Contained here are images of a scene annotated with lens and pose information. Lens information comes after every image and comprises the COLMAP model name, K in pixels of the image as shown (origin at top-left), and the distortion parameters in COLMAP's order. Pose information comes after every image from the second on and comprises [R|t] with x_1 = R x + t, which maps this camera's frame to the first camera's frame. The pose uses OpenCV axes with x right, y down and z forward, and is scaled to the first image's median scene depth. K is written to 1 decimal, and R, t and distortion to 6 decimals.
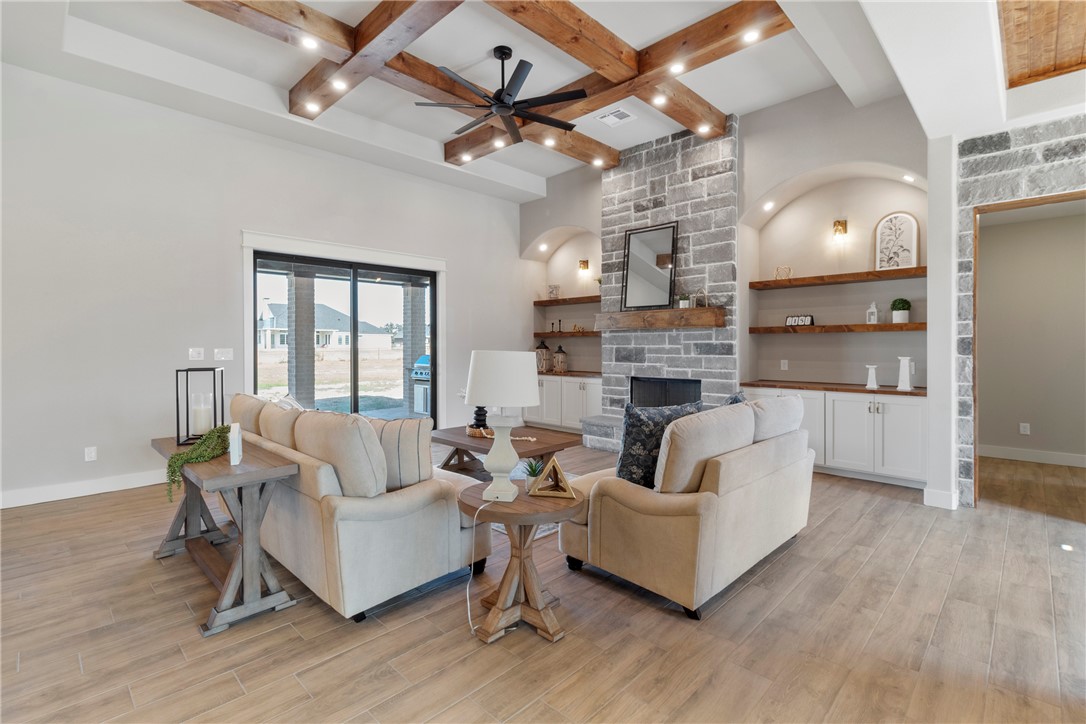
lens RADIAL K [[503.7, 0, 544.6], [0, 503.7, 346.1], [0, 0, 1]] dist [0.006149, -0.001984]
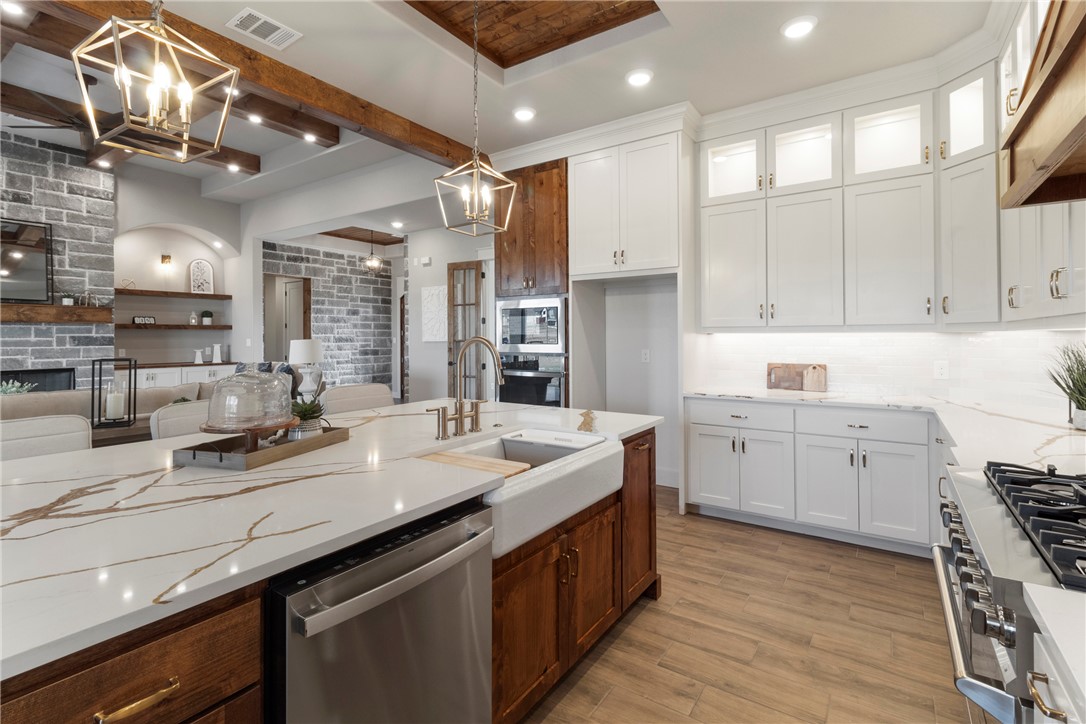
lens RADIAL K [[503.7, 0, 538.5], [0, 503.7, 334.1], [0, 0, 1]] dist [0.006149, -0.001984]
pose [[-0.168930, 0.005345, 0.985614, -1.004986], [0.002834, 0.999984, -0.004937, -0.001621], [-0.985624, 0.001959, -0.168942, 0.146317]]
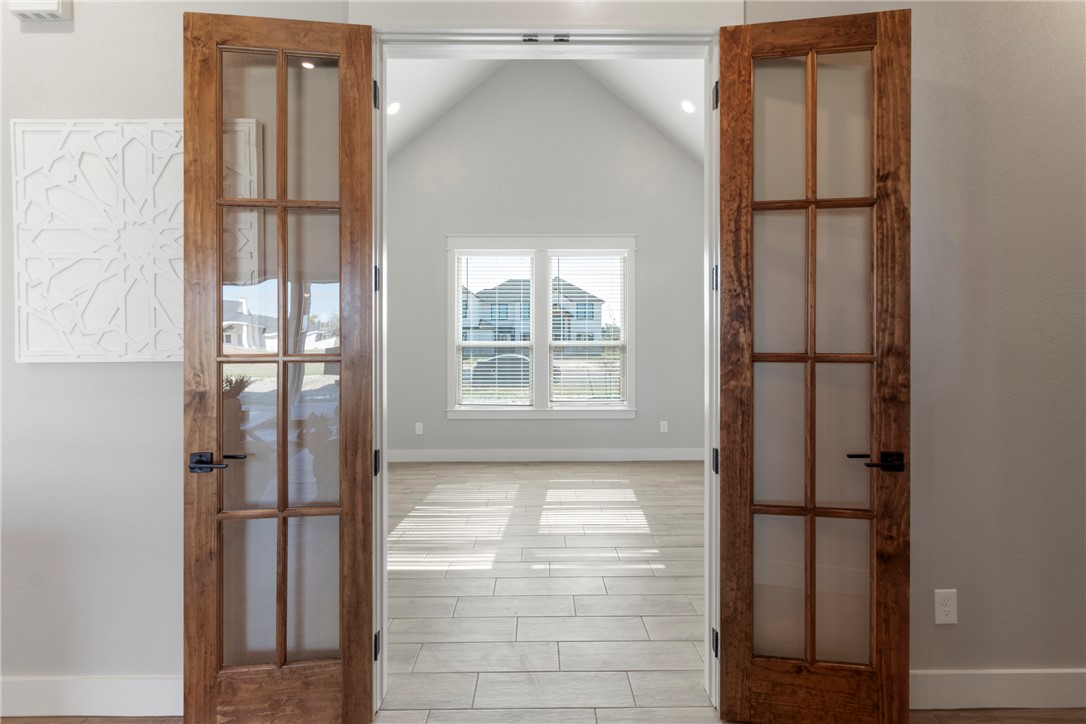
lens RADIAL K [[503.7, 0, 540.9], [0, 503.7, 344.4], [0, 0, 1]] dist [0.006149, -0.001984]
pose [[-0.699294, -0.003758, 0.714824, -0.065250], [-0.001164, 0.999991, 0.004119, -0.002016], [-0.714833, 0.002049, -0.699292, 0.212034]]
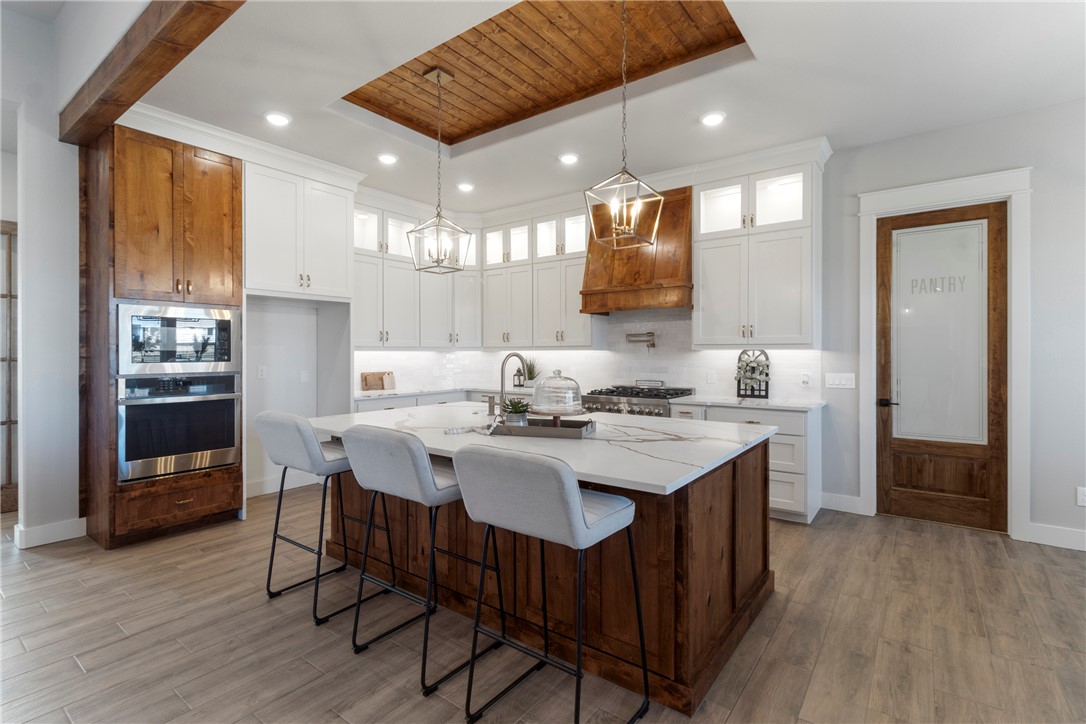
lens RADIAL K [[503.7, 0, 549.4], [0, 503.7, 352.4], [0, 0, 1]] dist [0.006149, -0.001984]
pose [[-0.991347, 0.000408, -0.131269, -0.620698], [0.000564, 0.999999, -0.001155, -0.001364], [0.131269, -0.001219, -0.991346, 0.696725]]
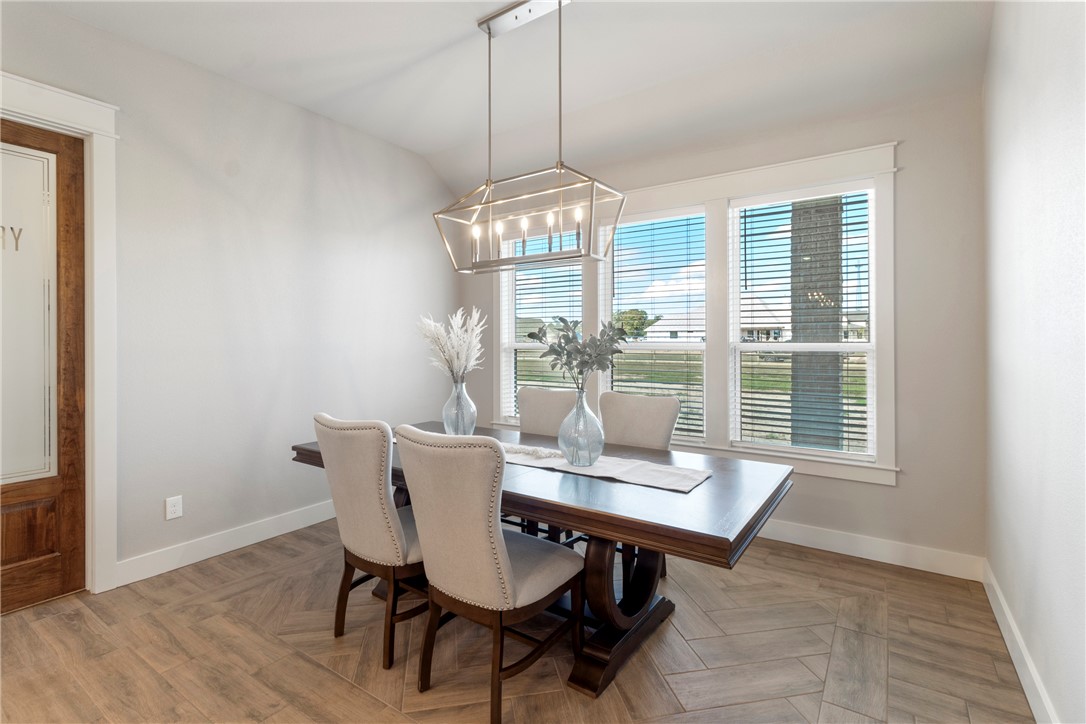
lens RADIAL K [[503.7, 0, 534.5], [0, 503.7, 341.1], [0, 0, 1]] dist [0.006149, -0.001984]
pose [[0.166259, -0.001027, -0.986082, -0.736671], [0.003537, 0.999994, -0.000445, -0.002827], [0.986076, -0.003414, 0.166262, 0.484480]]
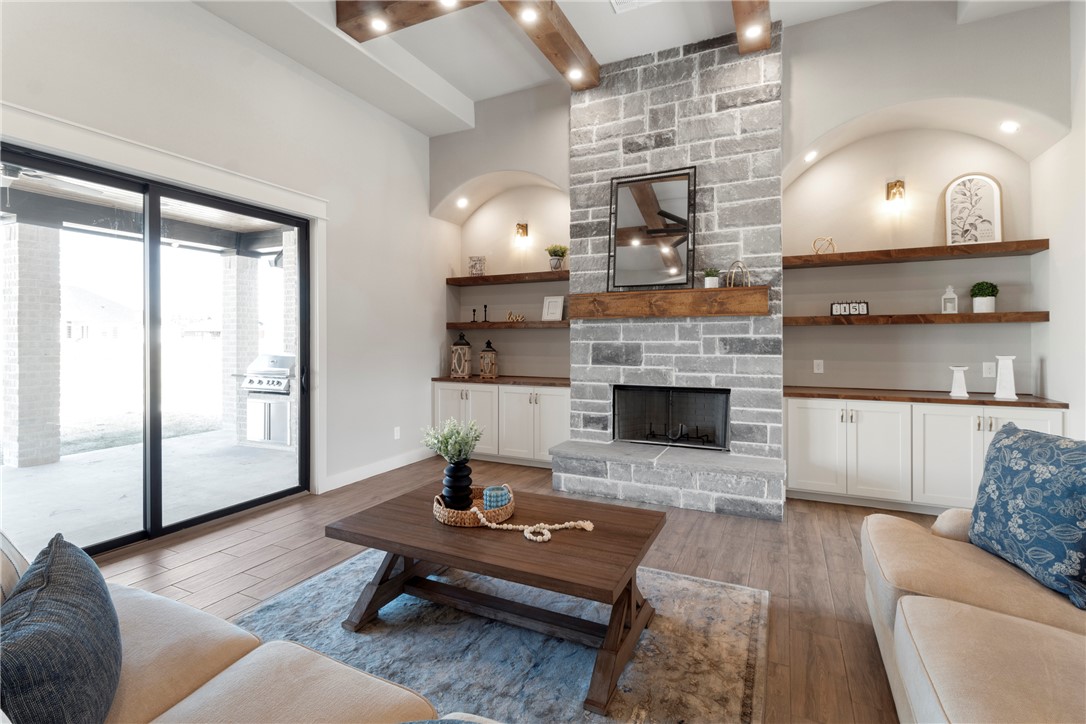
lens RADIAL K [[503.7, 0, 541.9], [0, 503.7, 339.4], [0, 0, 1]] dist [0.006149, -0.001984]
pose [[0.947024, 0.001161, 0.321162, -0.172875], [-0.000327, 0.999996, -0.002650, -0.001450], [-0.321164, 0.002405, 0.947021, 0.399157]]
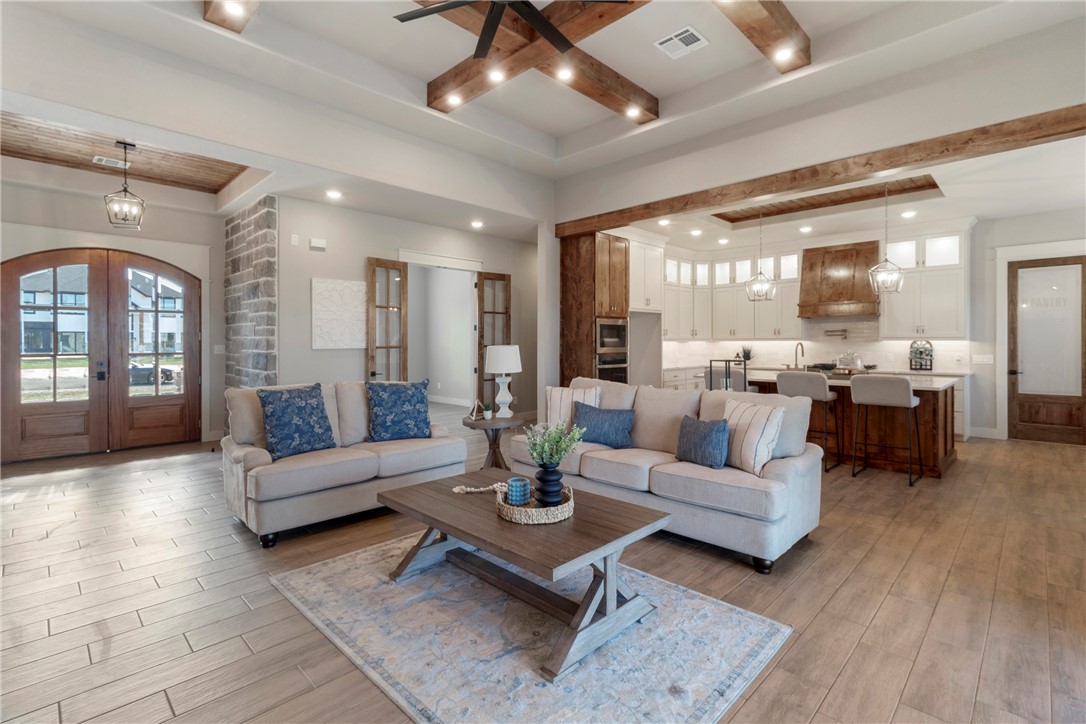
lens RADIAL K [[503.7, 0, 542.9], [0, 503.7, 342.2], [0, 0, 1]] dist [0.006149, -0.001984]
pose [[-0.999971, 0.000834, 0.007607, -0.104493], [0.000831, 1.000000, -0.000487, -0.002199], [-0.007607, -0.000481, -0.999971, 1.231141]]
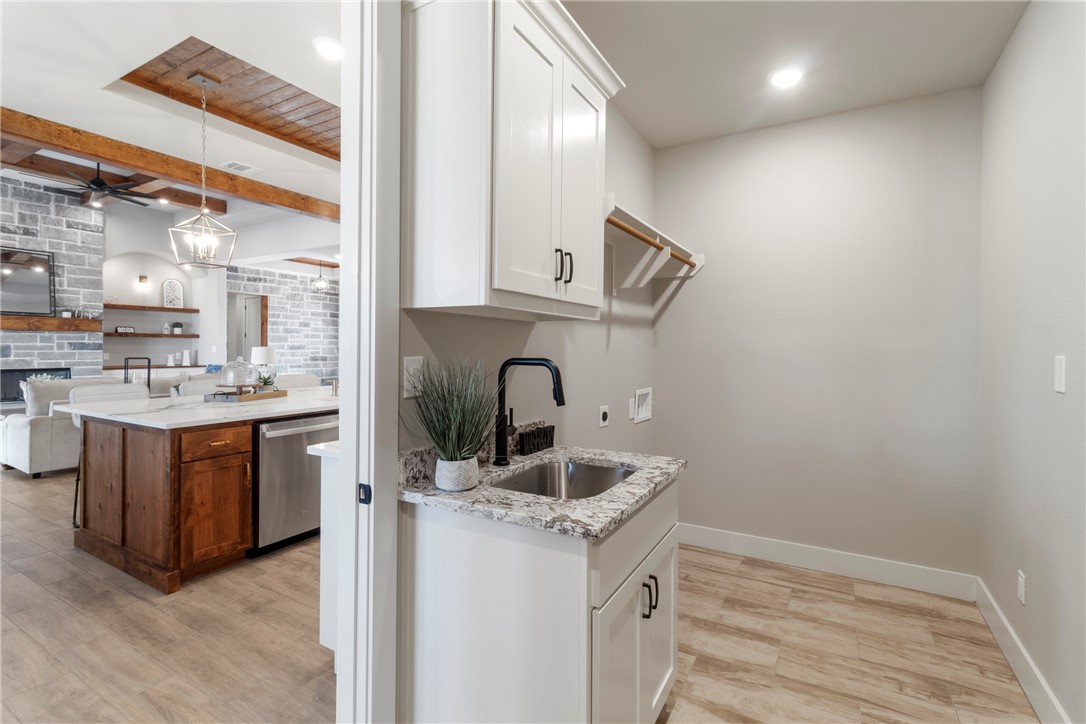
lens RADIAL K [[503.7, 0, 540.6], [0, 503.7, 349.0], [0, 0, 1]] dist [0.006149, -0.001984]
pose [[-0.240045, -0.004908, 0.970749, -1.404944], [-0.008031, 0.999963, 0.003070, -0.001638], [-0.970729, -0.007059, -0.240076, 0.043408]]
